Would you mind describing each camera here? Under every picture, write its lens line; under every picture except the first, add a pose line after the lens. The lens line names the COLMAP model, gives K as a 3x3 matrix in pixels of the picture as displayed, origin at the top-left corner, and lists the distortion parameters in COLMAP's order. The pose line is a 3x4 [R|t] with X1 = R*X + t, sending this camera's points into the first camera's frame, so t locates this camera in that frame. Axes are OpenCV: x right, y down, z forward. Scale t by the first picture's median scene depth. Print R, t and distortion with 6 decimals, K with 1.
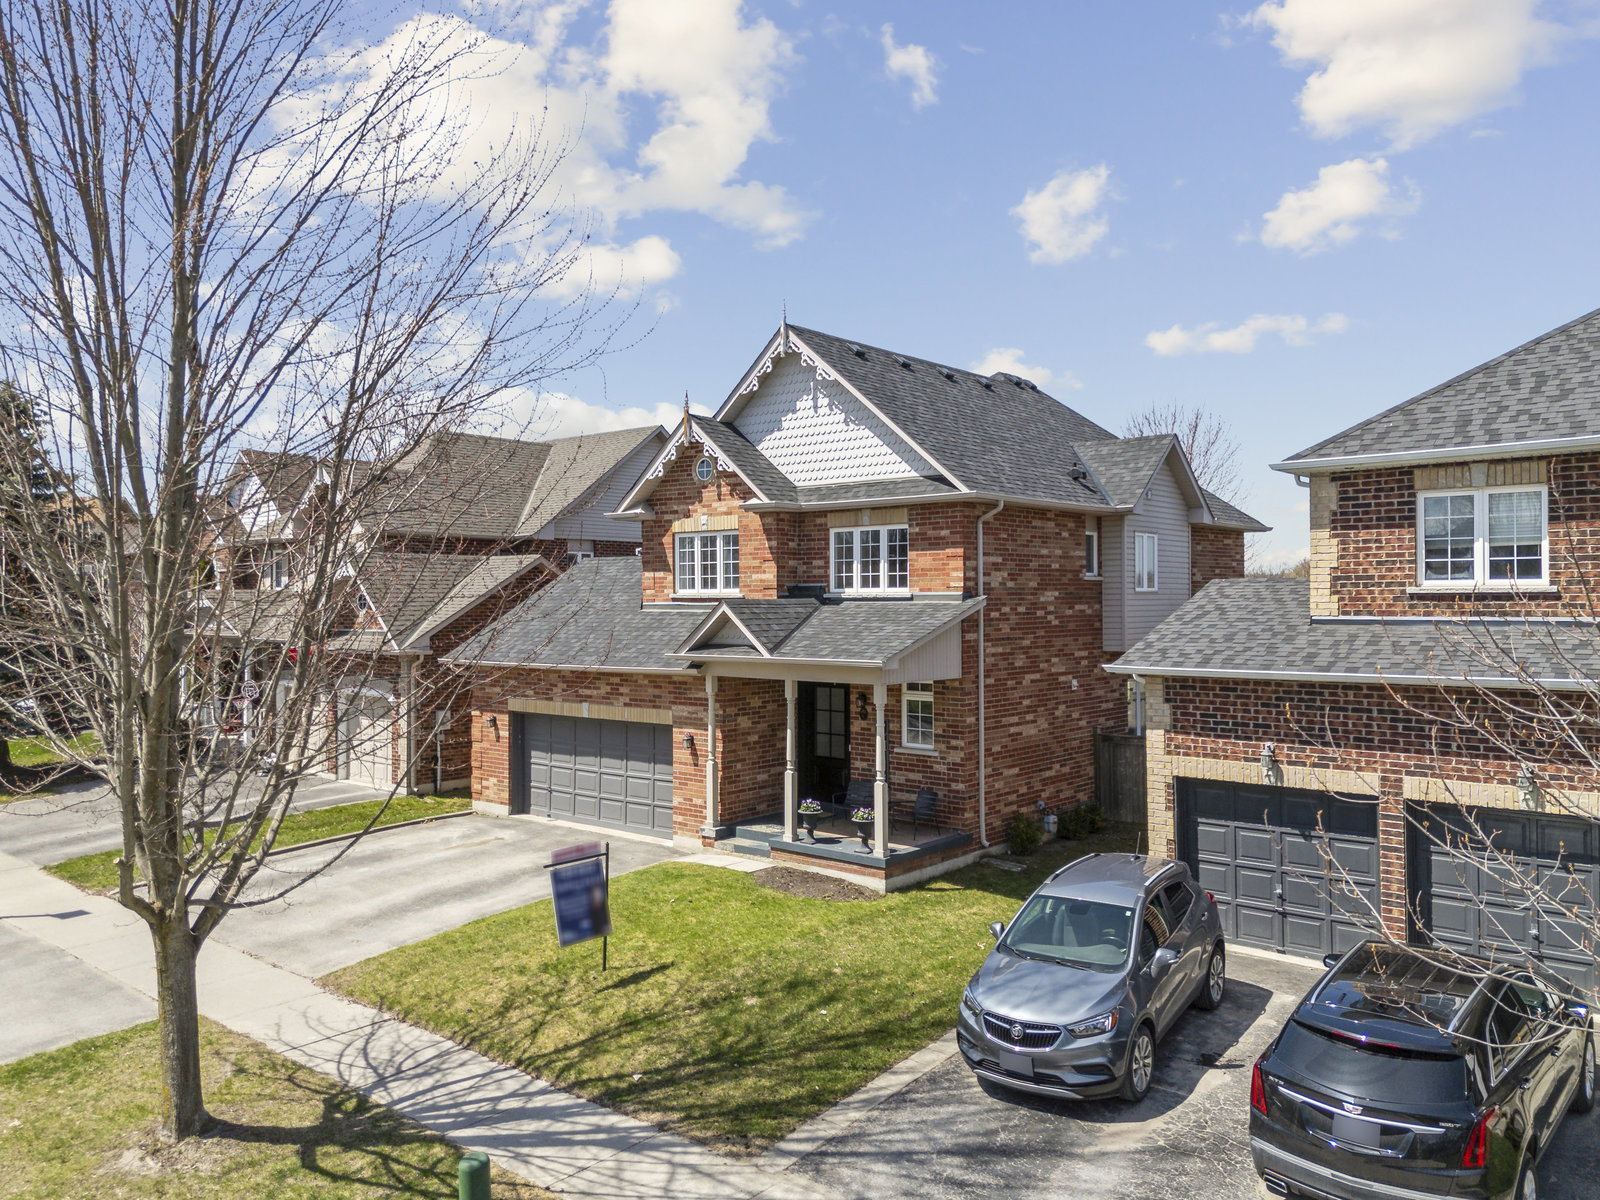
lens RADIAL K [[1183.1, 0, 803.0], [0, 1183.1, 594.7], [0, 0, 1]] dist [0.052931, -0.039026]
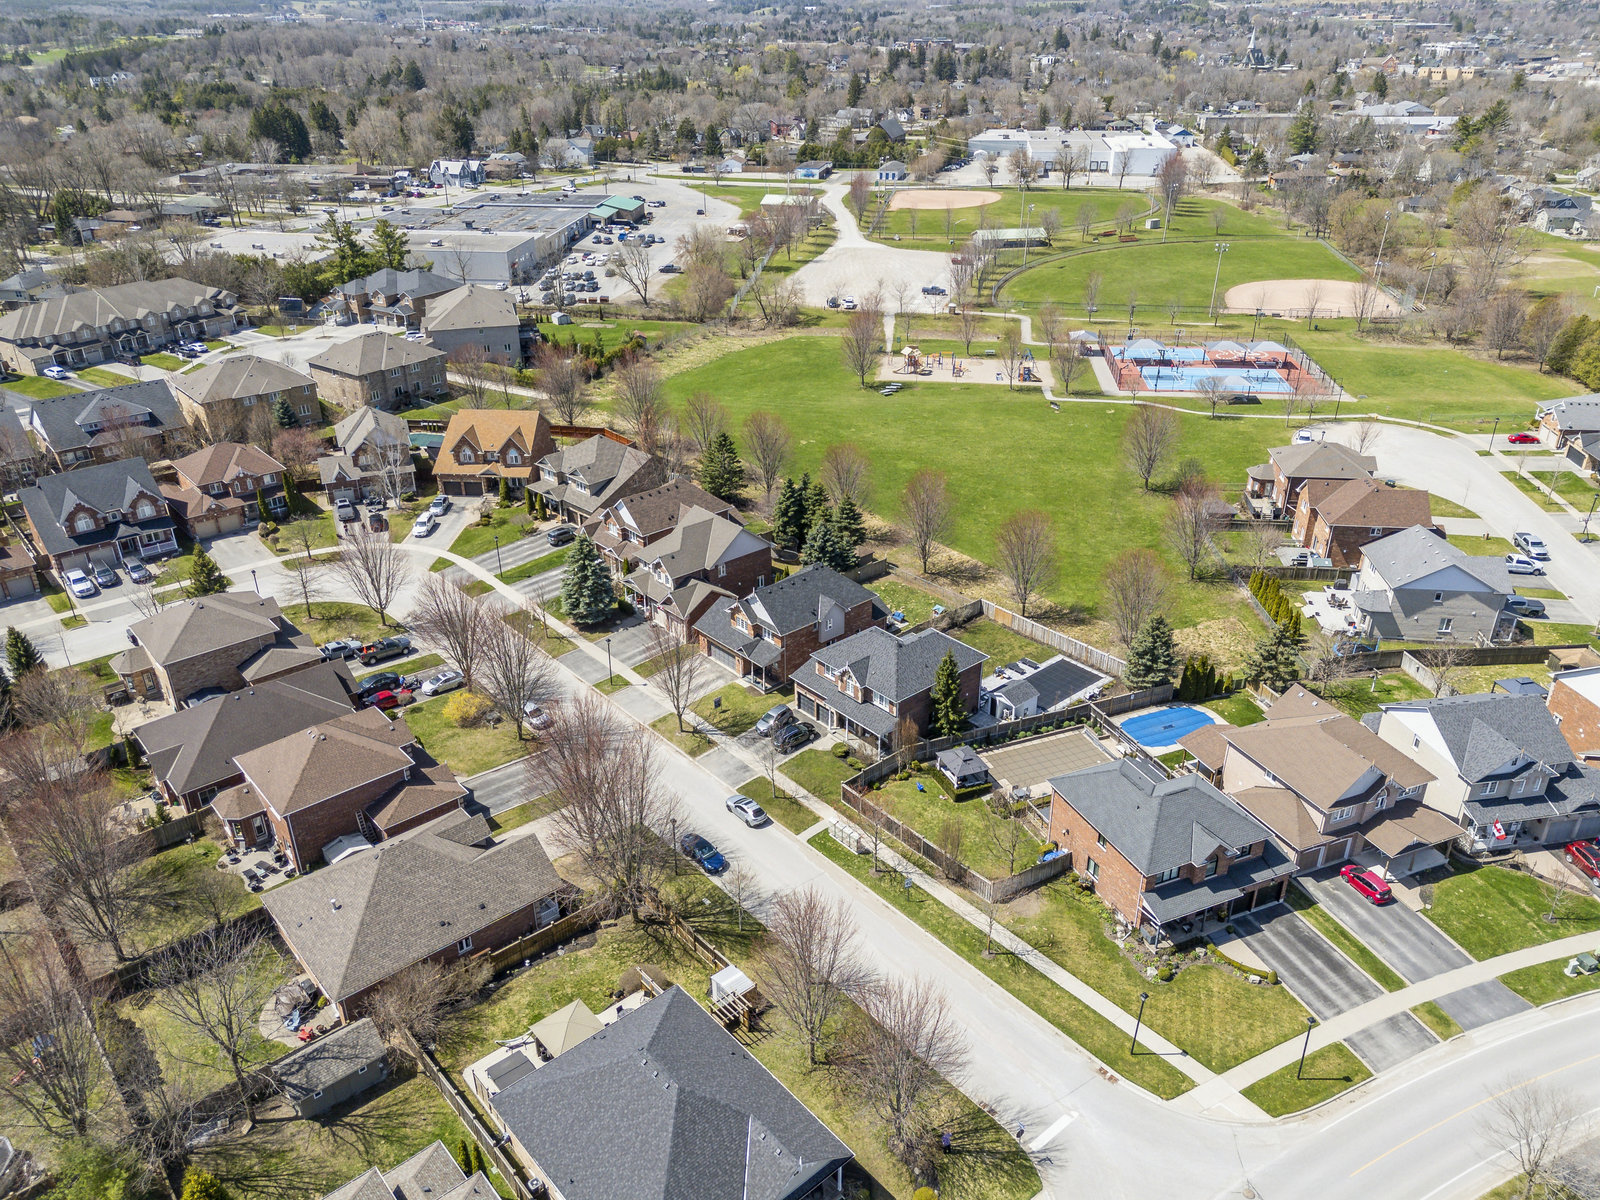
lens RADIAL K [[1183.1, 0, 803.0], [0, 1183.1, 594.7], [0, 0, 1]] dist [0.052931, -0.039026]
pose [[0.989069, 0.066726, -0.131489, 0.940434], [-0.000146, 0.892190, 0.451660, -2.724010], [0.147451, -0.446704, 0.882448, -3.836135]]
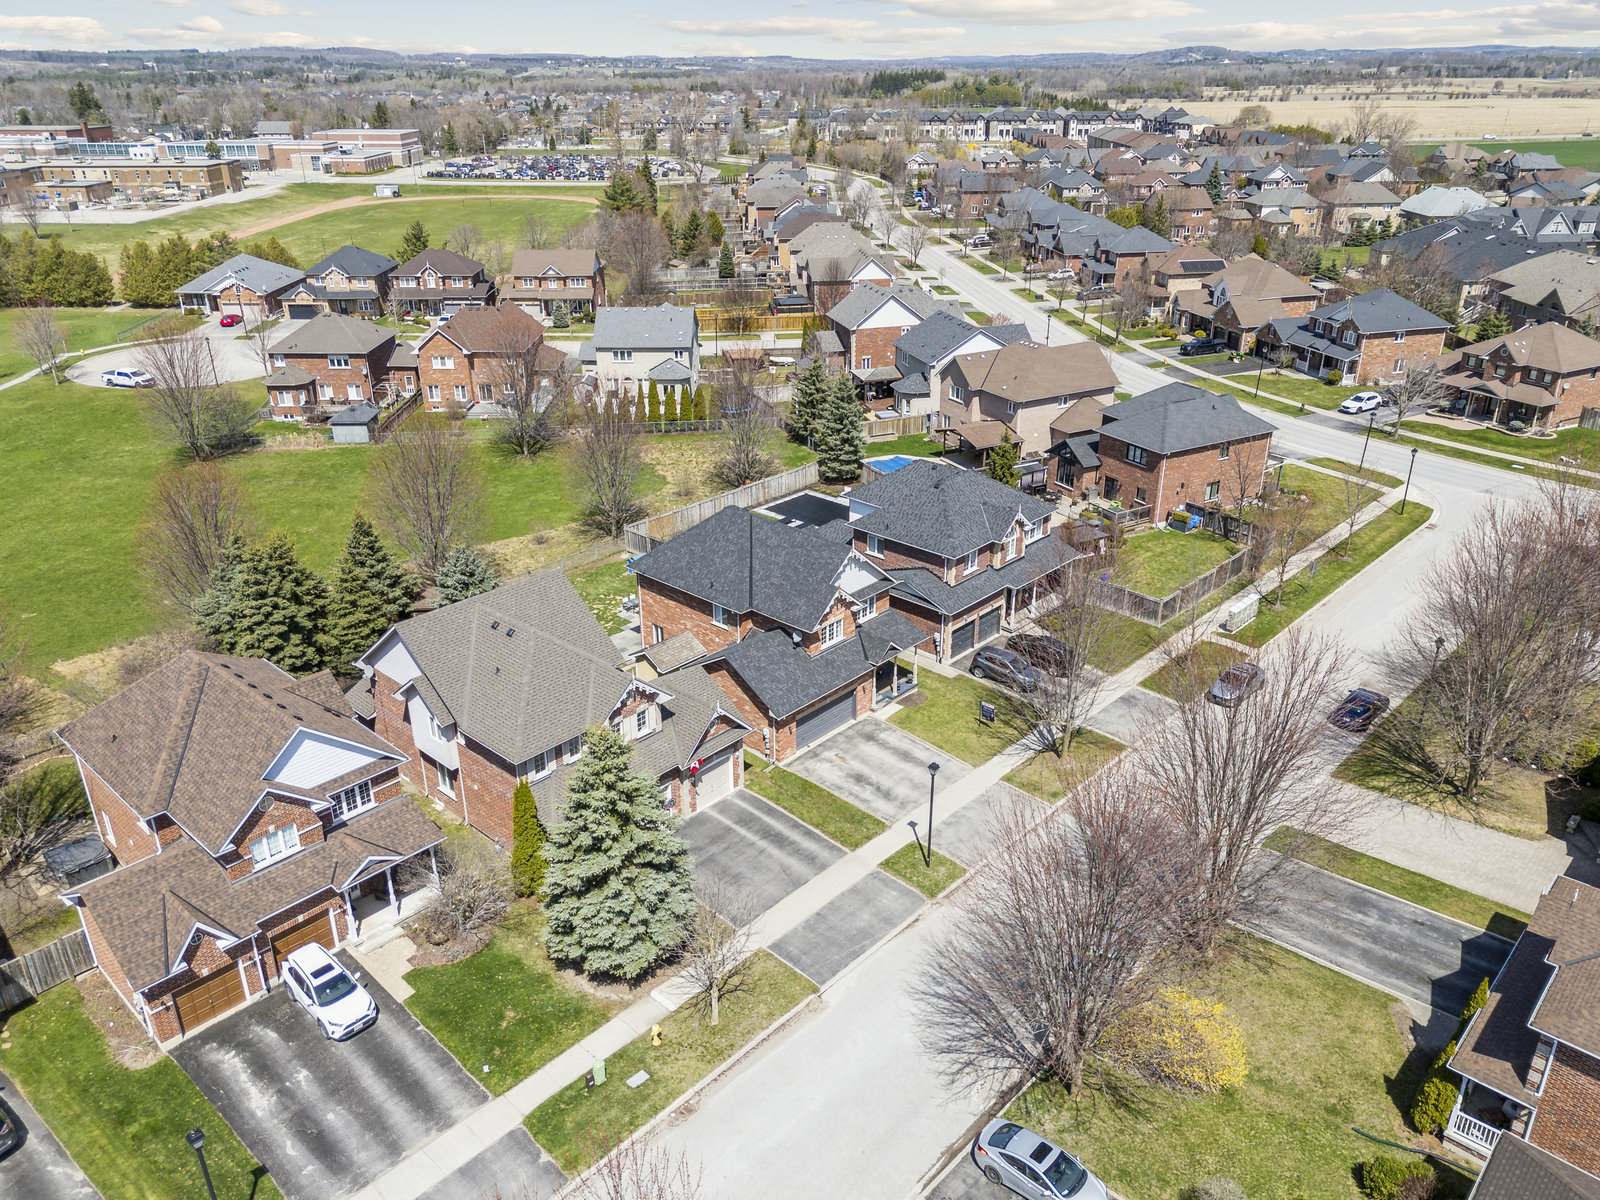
lens RADIAL K [[1183.1, 0, 803.0], [0, 1183.1, 594.7], [0, 0, 1]] dist [0.052931, -0.039026]
pose [[0.043158, -0.406428, 0.912663, -2.782649], [0.000927, 0.913530, 0.406771, -1.333631], [-0.999068, -0.016710, 0.039803, 1.030531]]
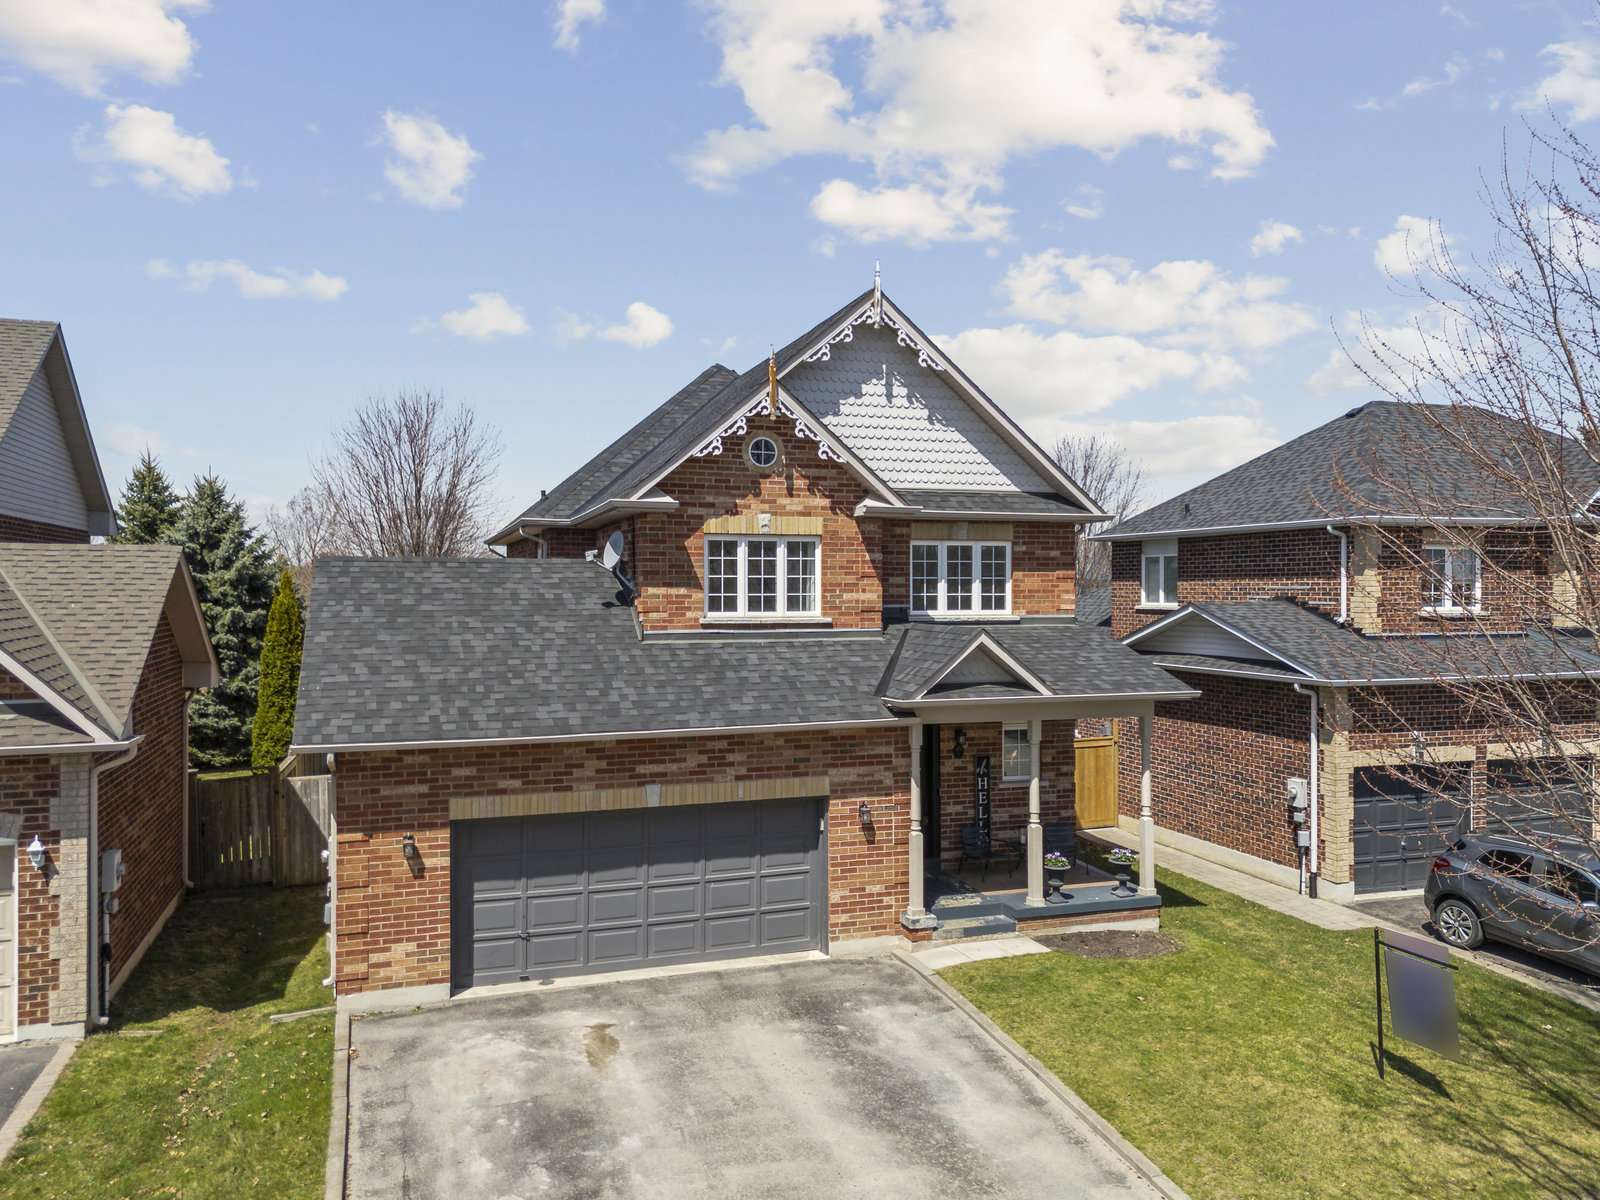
lens RADIAL K [[1183.1, 0, 803.0], [0, 1183.1, 594.7], [0, 0, 1]] dist [0.052931, -0.039026]
pose [[0.513948, -0.002188, 0.857819, -0.767146], [-0.006308, 0.999960, 0.006329, -0.021942], [-0.857798, -0.008664, 0.513914, 0.634386]]
